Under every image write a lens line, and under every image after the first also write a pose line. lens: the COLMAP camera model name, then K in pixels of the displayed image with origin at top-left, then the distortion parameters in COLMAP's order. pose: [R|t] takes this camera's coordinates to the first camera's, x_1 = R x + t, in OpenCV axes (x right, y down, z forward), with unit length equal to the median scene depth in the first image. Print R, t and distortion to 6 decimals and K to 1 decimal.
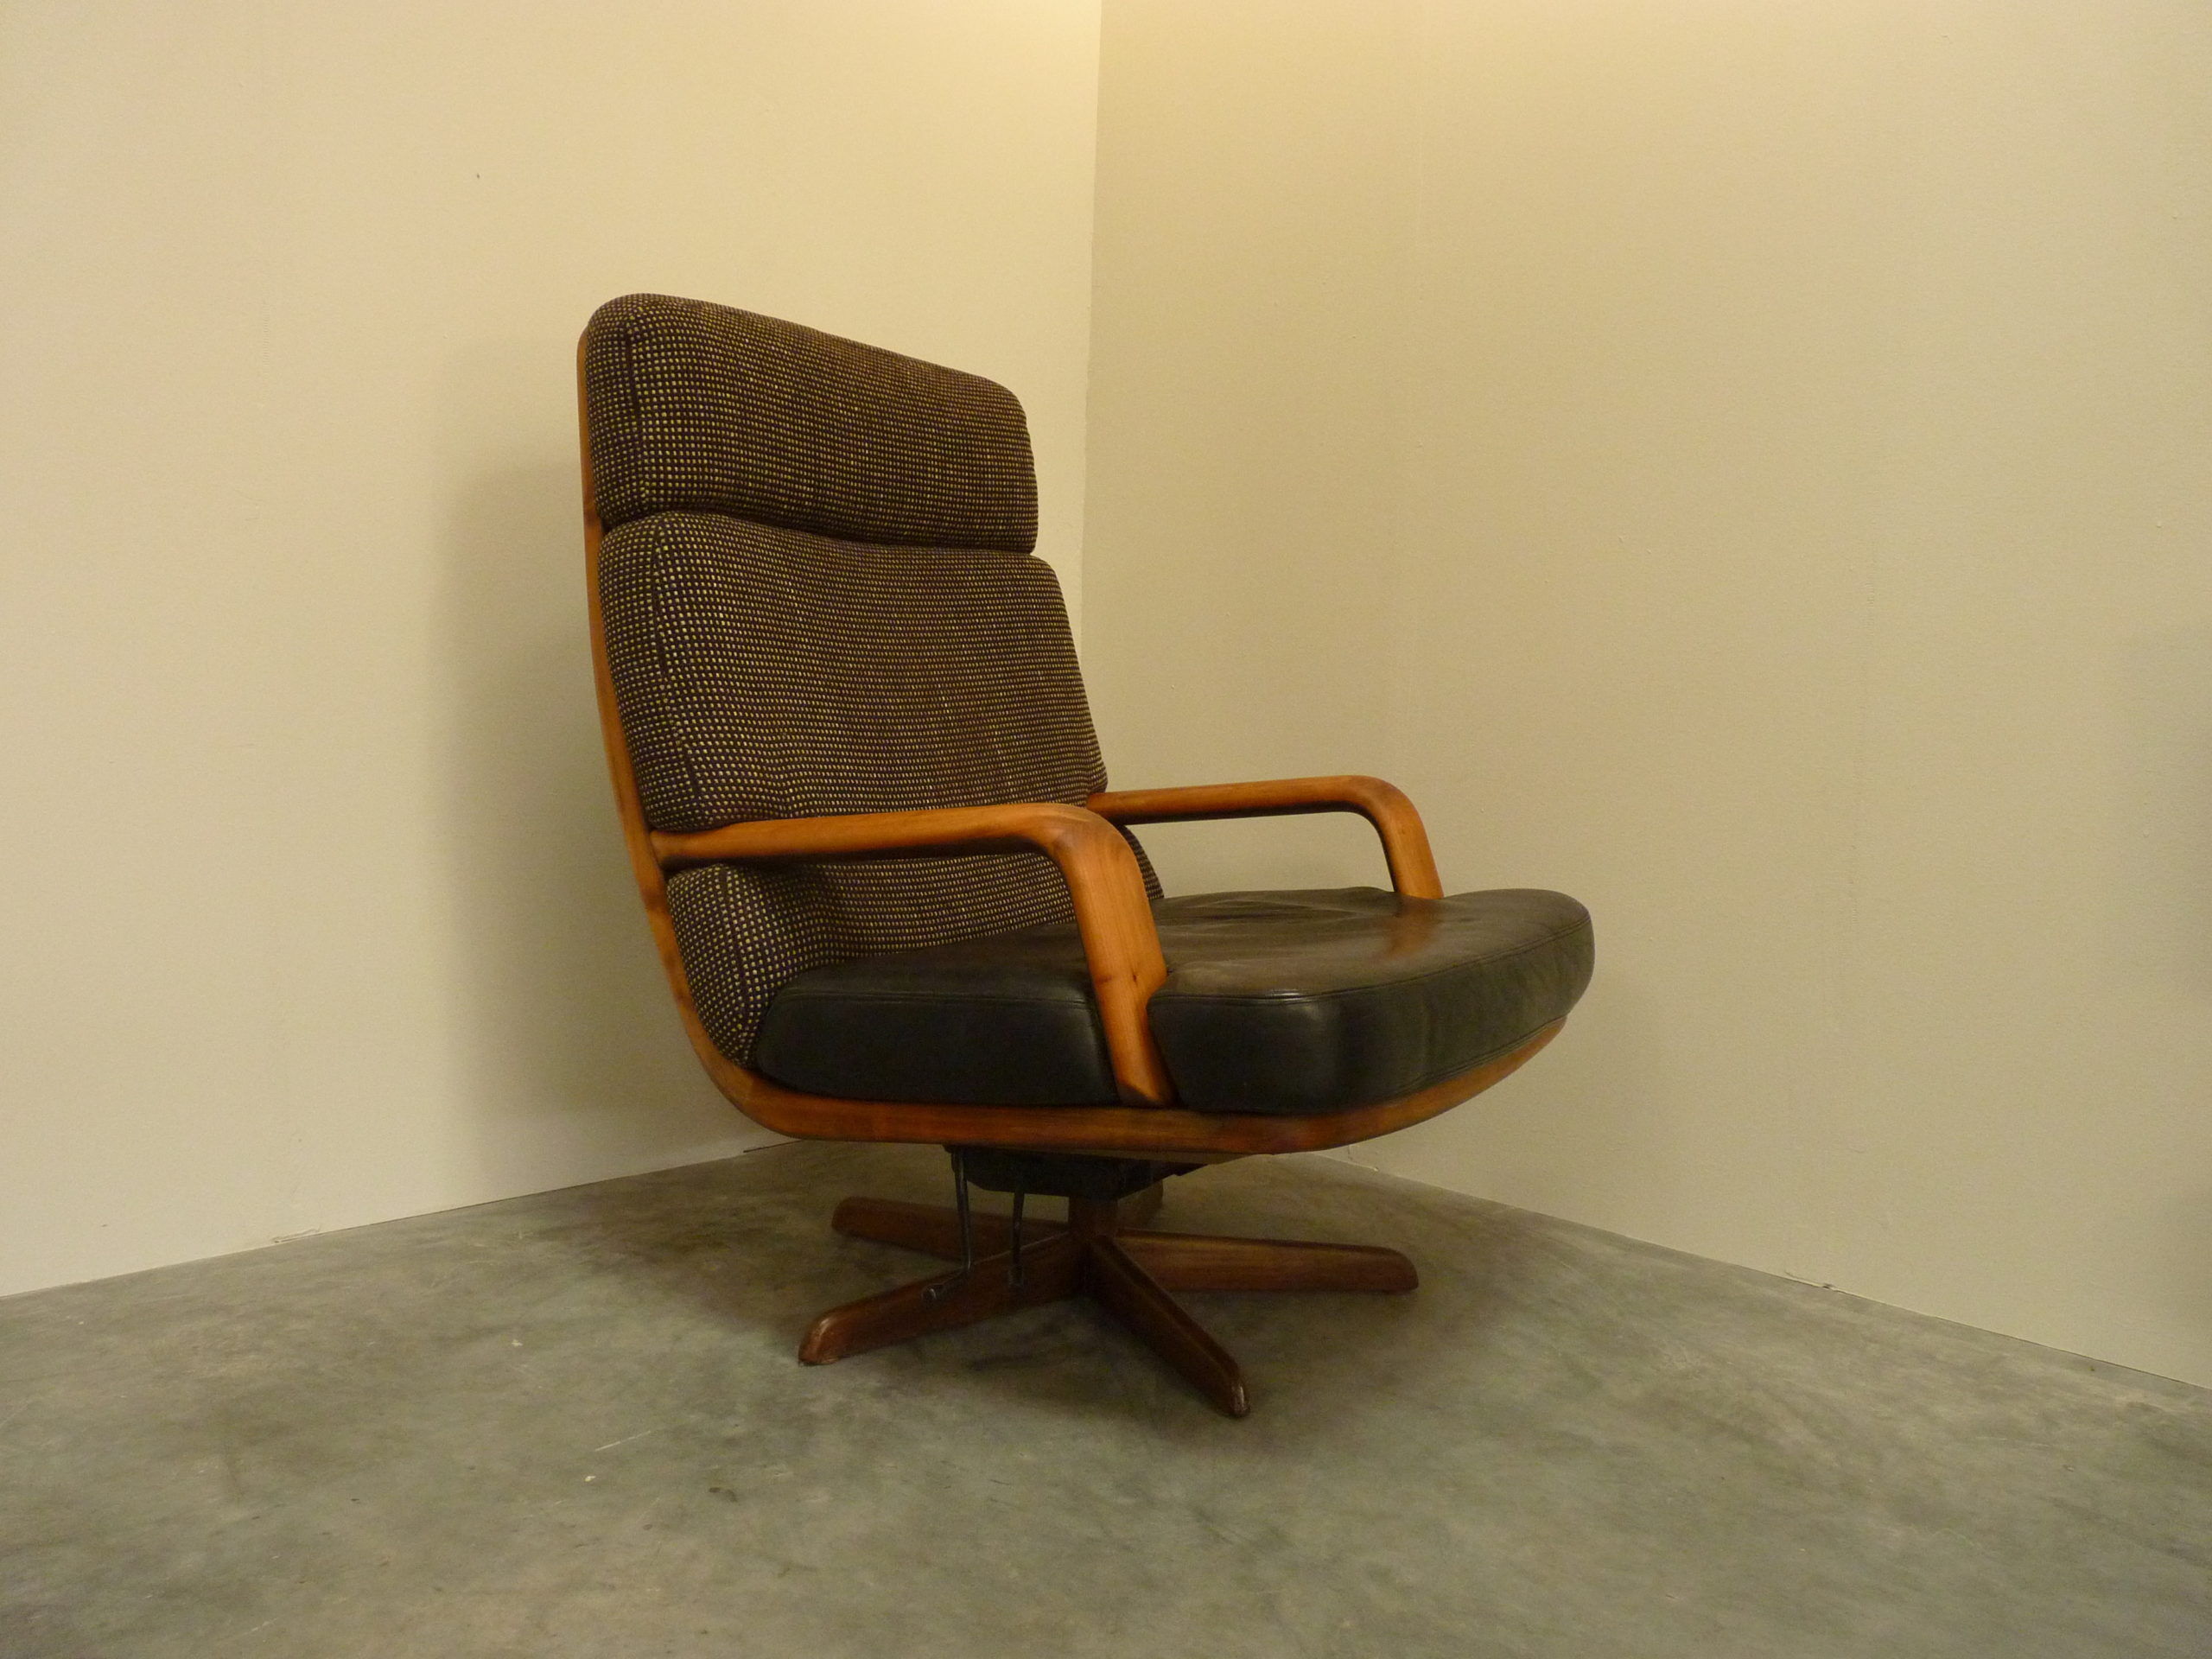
lens RADIAL K [[1757.0, 0, 1106.0], [0, 1757.0, 829.5], [0, 0, 1]] dist [-0.041006, -0.004639]
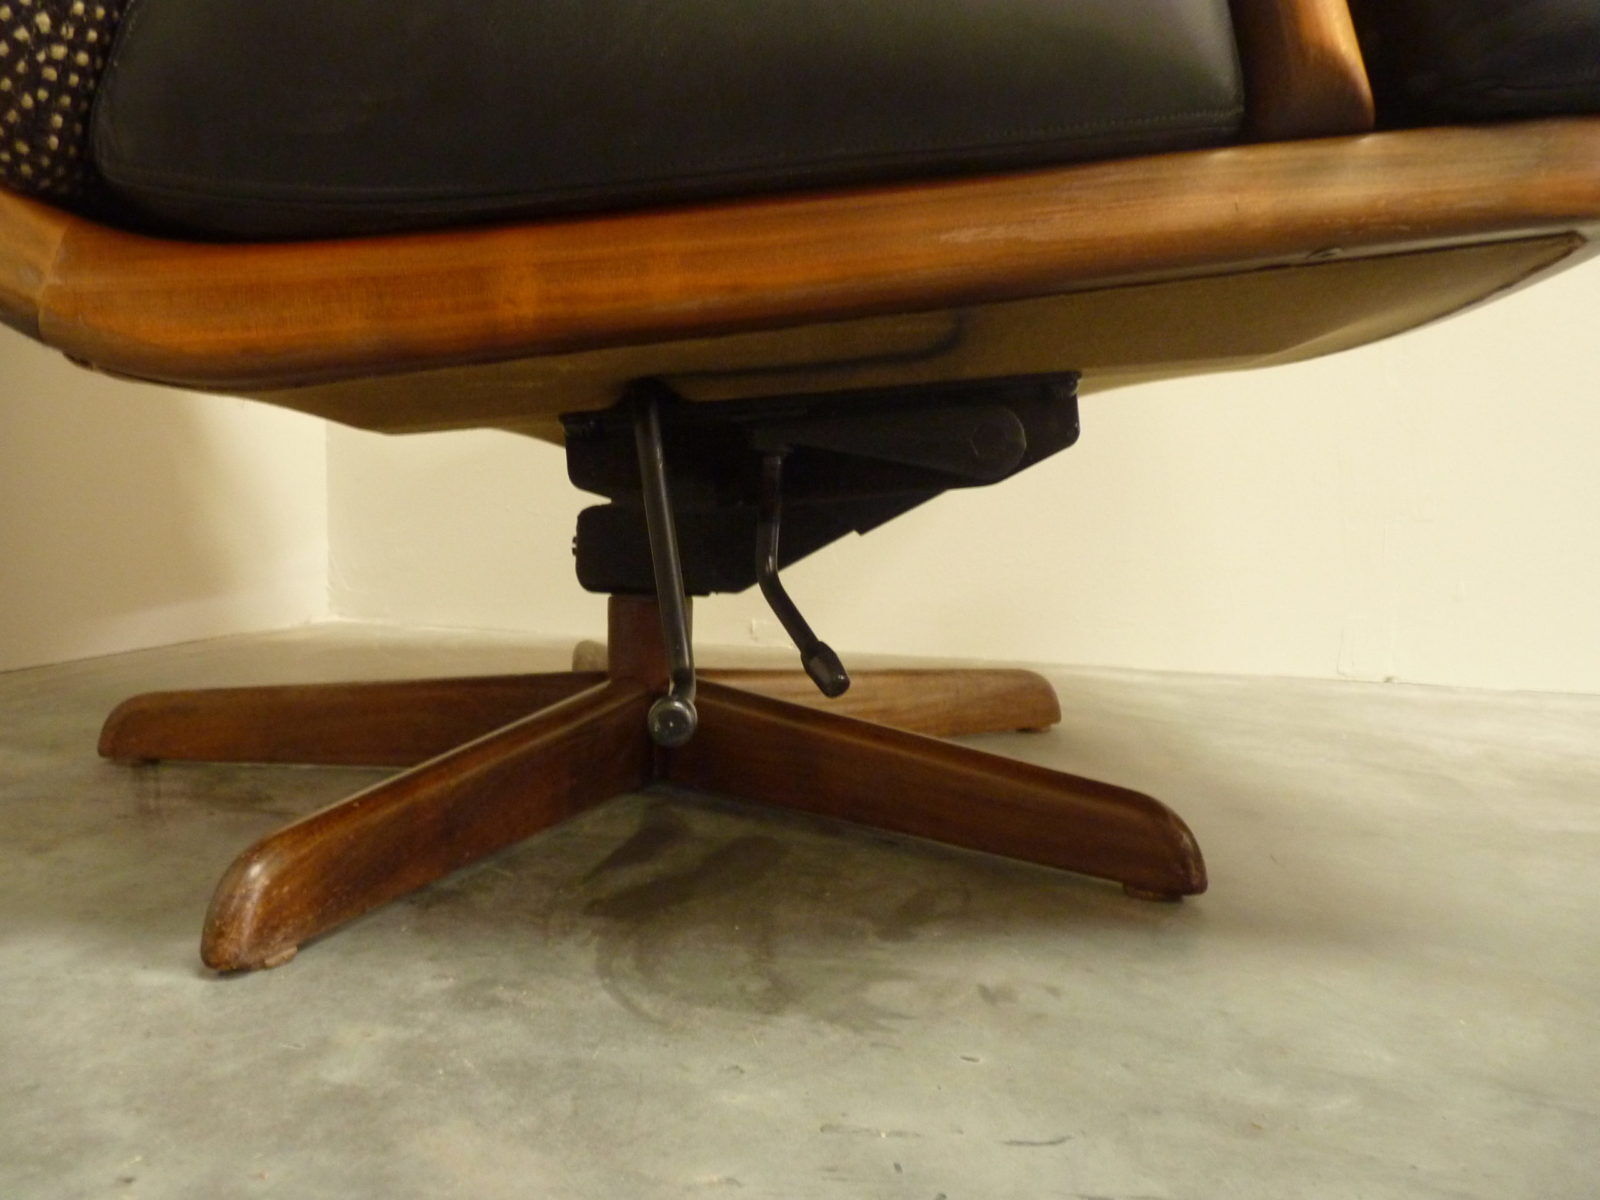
lens RADIAL K [[1270.9, 0, 800.0], [0, 1270.9, 600.0], [0, 0, 1]] dist [-0.041006, -0.004639]
pose [[0.869164, -0.054931, 0.491465, -0.203705], [0.035856, 0.998196, 0.048156, 0.217208], [-0.493223, -0.024234, 0.869565, 0.706825]]
